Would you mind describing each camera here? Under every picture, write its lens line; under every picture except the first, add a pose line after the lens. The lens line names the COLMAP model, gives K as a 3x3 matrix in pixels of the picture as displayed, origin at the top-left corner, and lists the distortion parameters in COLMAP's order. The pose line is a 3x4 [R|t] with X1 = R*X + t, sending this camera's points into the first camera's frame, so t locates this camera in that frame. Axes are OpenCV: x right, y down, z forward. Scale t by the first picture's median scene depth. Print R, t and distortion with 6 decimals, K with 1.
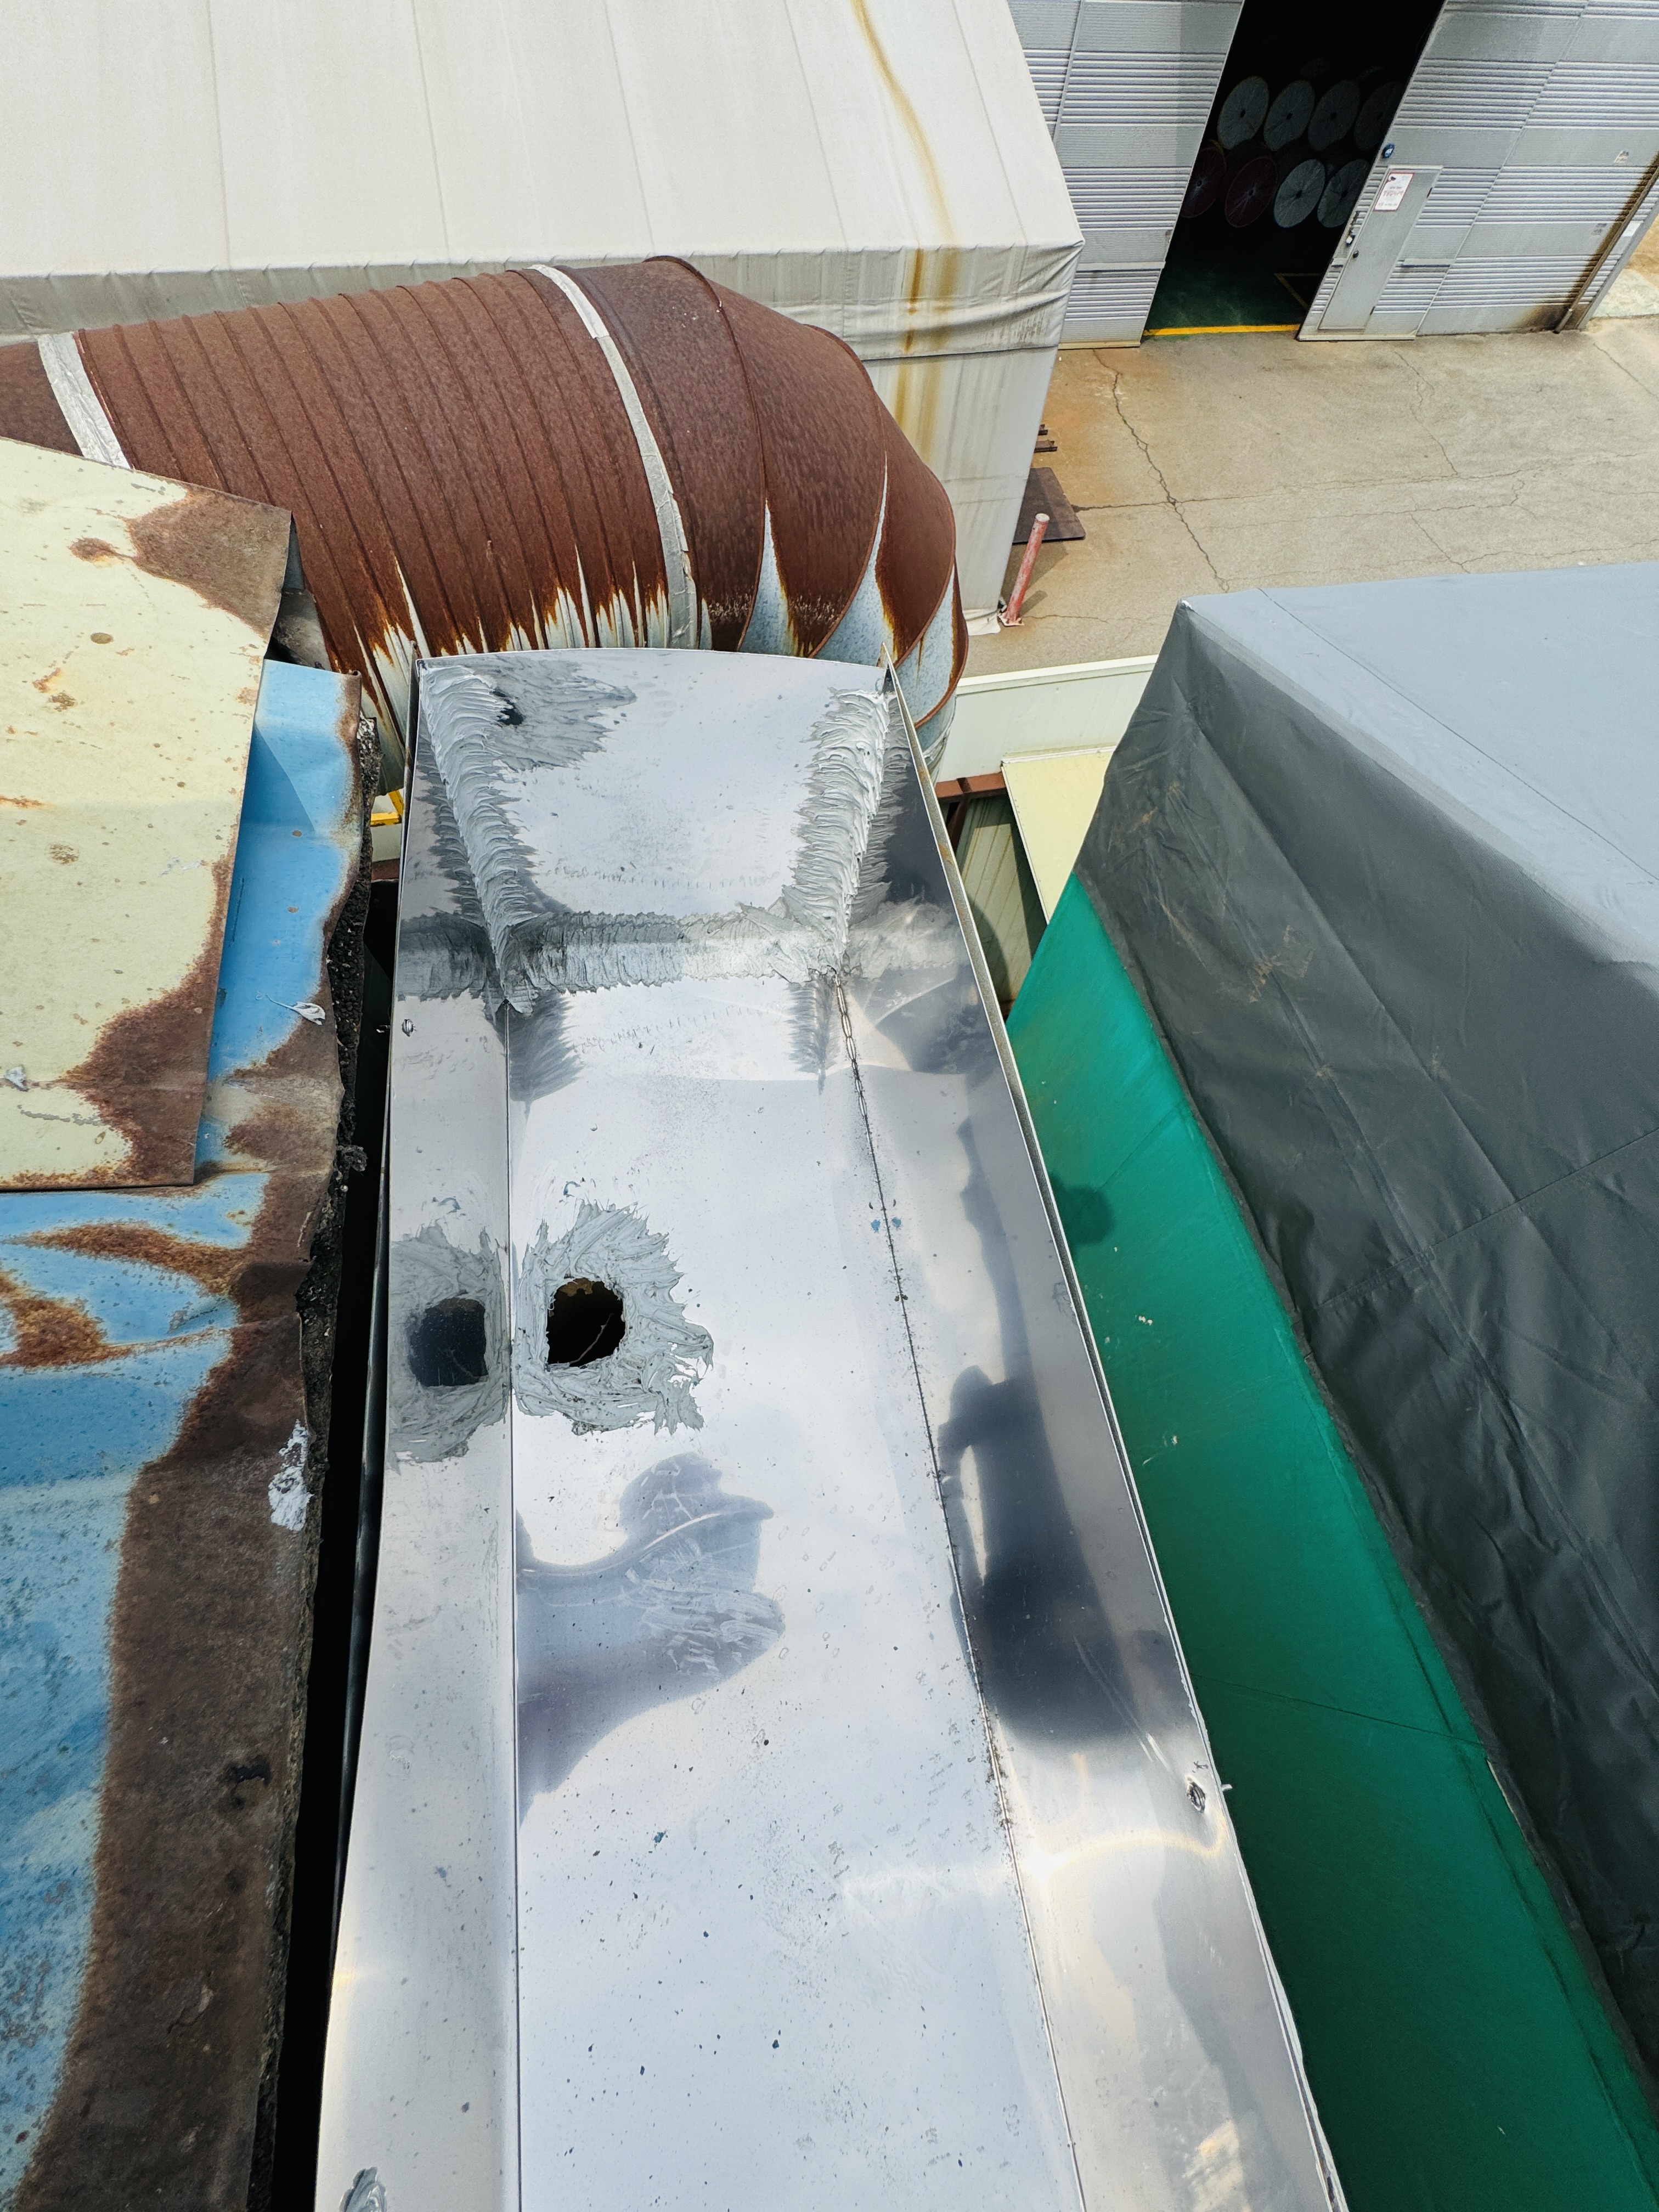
lens RADIAL K [[890.2, 0, 828.5], [0, 890.2, 1105.8], [0, 0, 1]] dist [-0.008359, 0.000253]
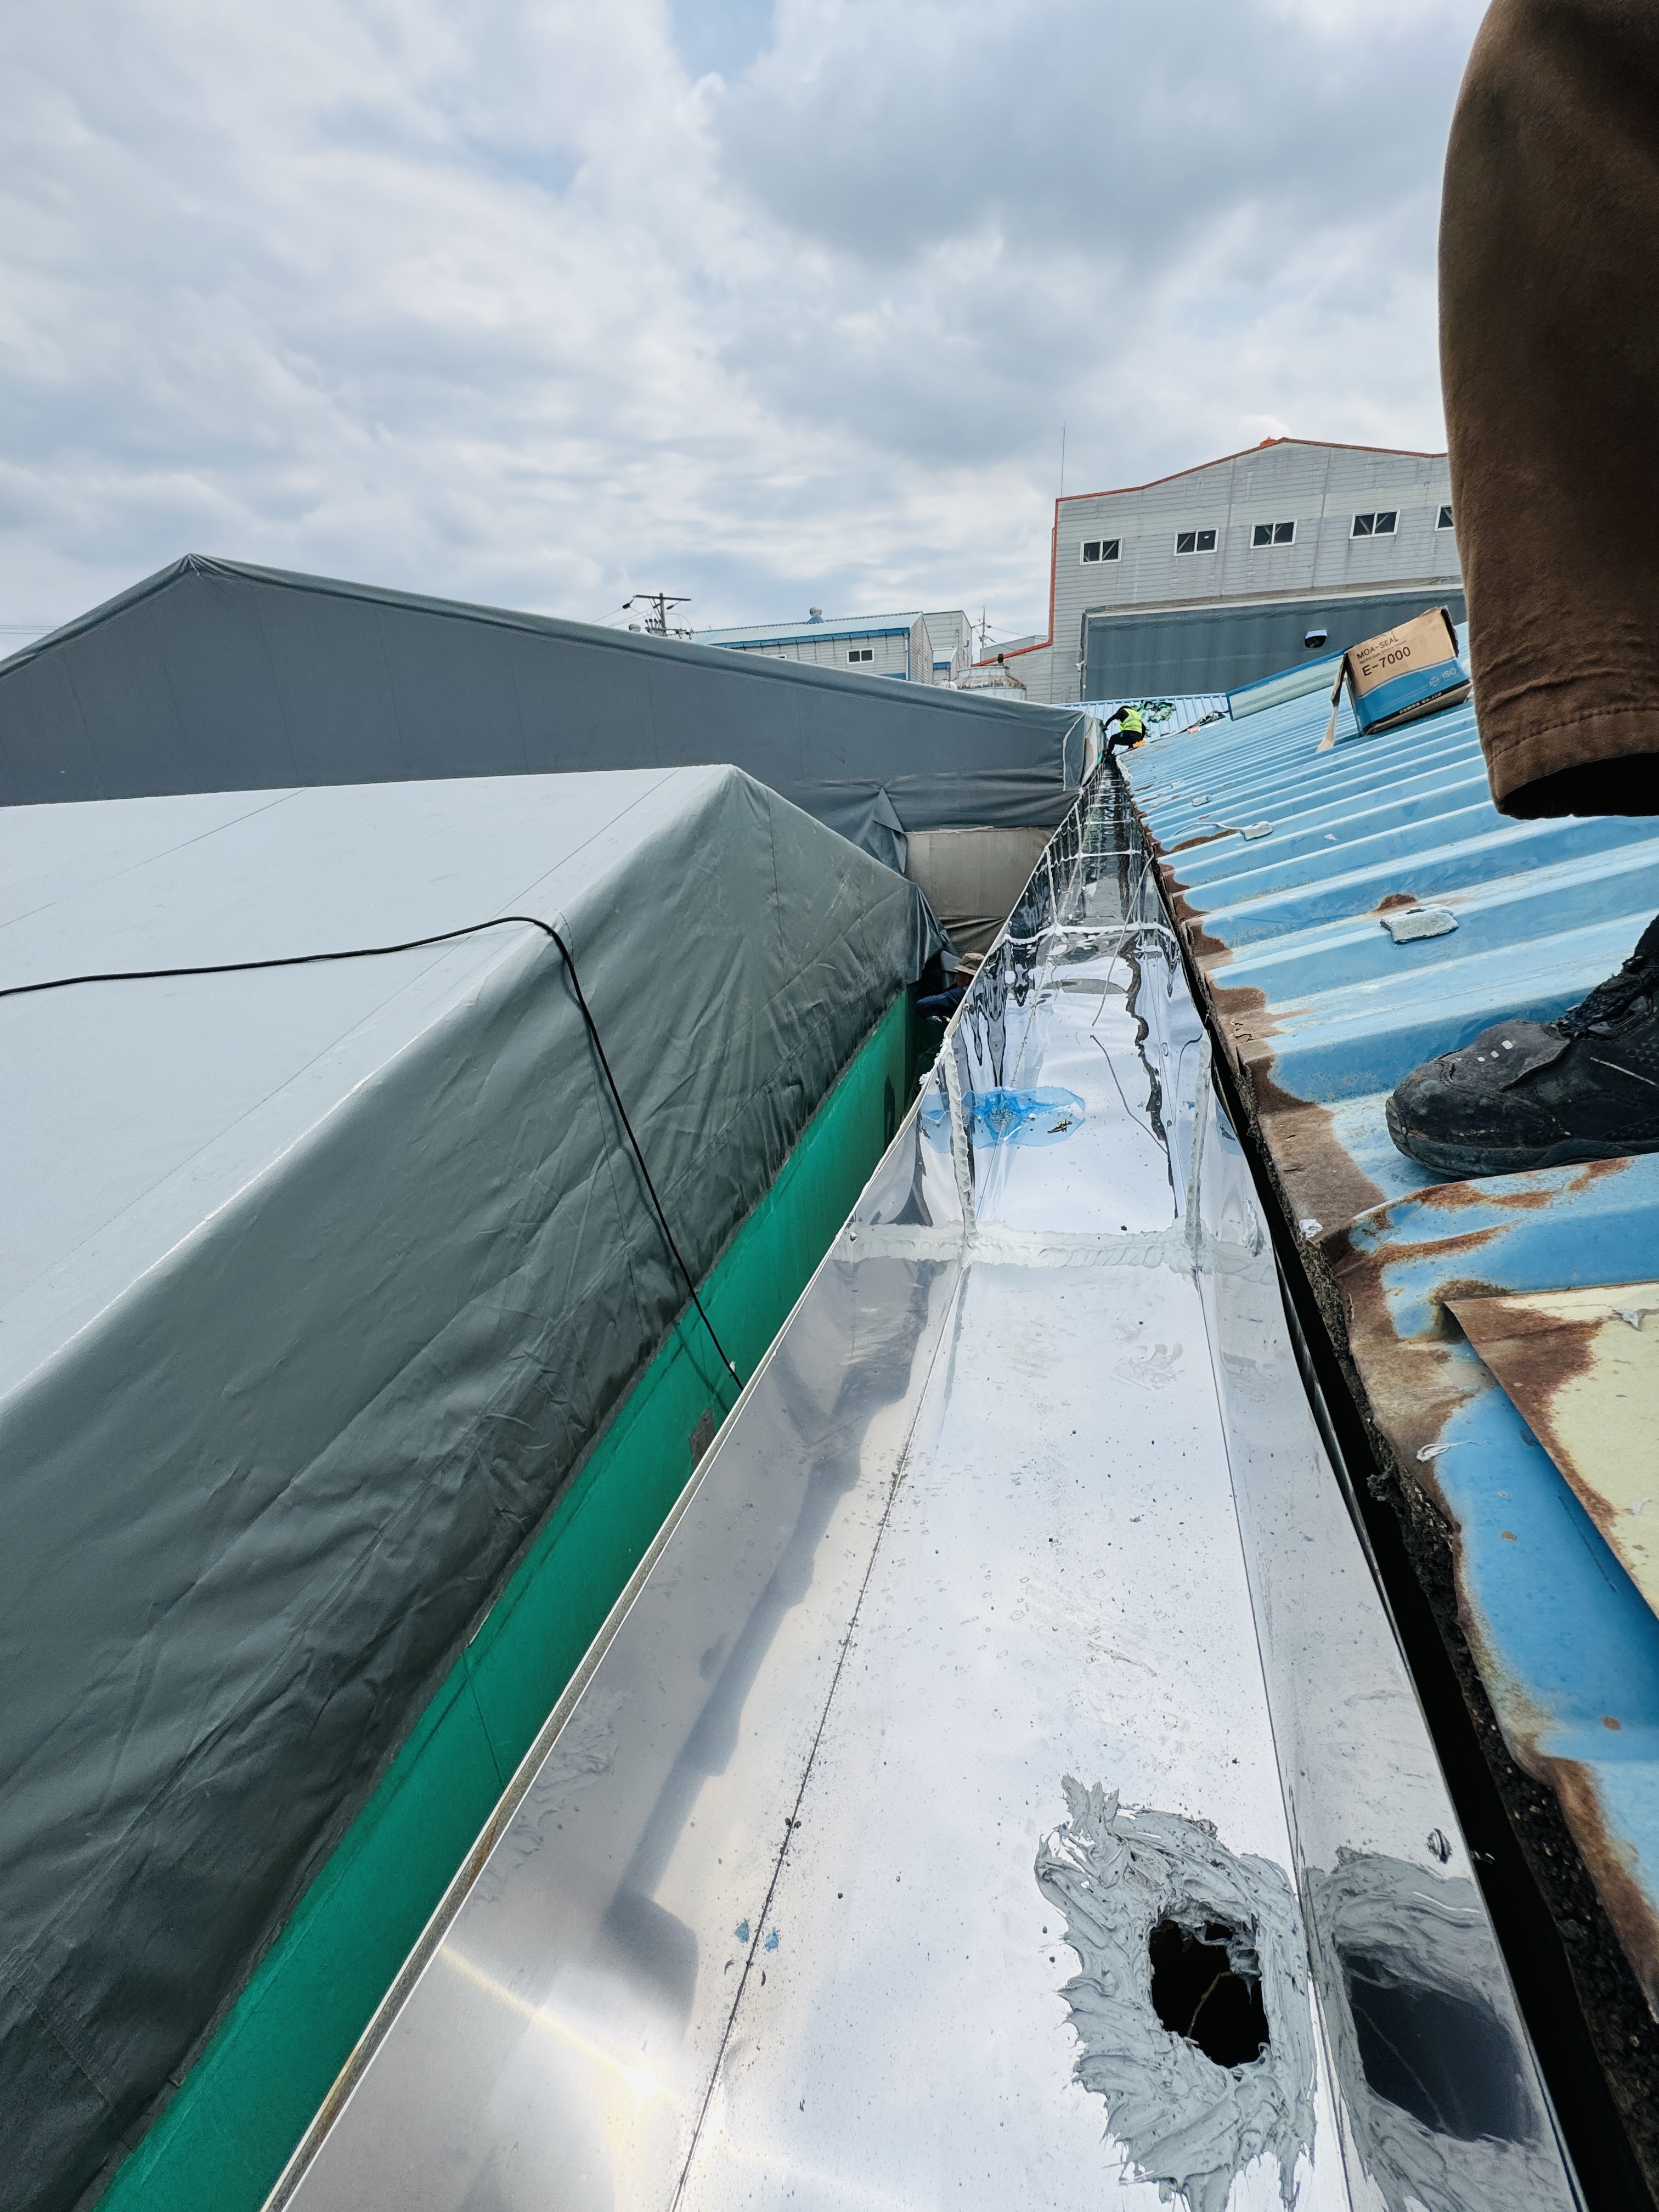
lens RADIAL K [[890.2, 0, 834.7], [0, 890.2, 1101.7], [0, 0, 1]] dist [-0.008359, 0.000253]
pose [[-0.900131, -0.175536, 0.398686, -0.165627], [0.380677, 0.127963, 0.915811, -0.617854], [-0.211775, 0.976121, -0.048361, 0.412758]]
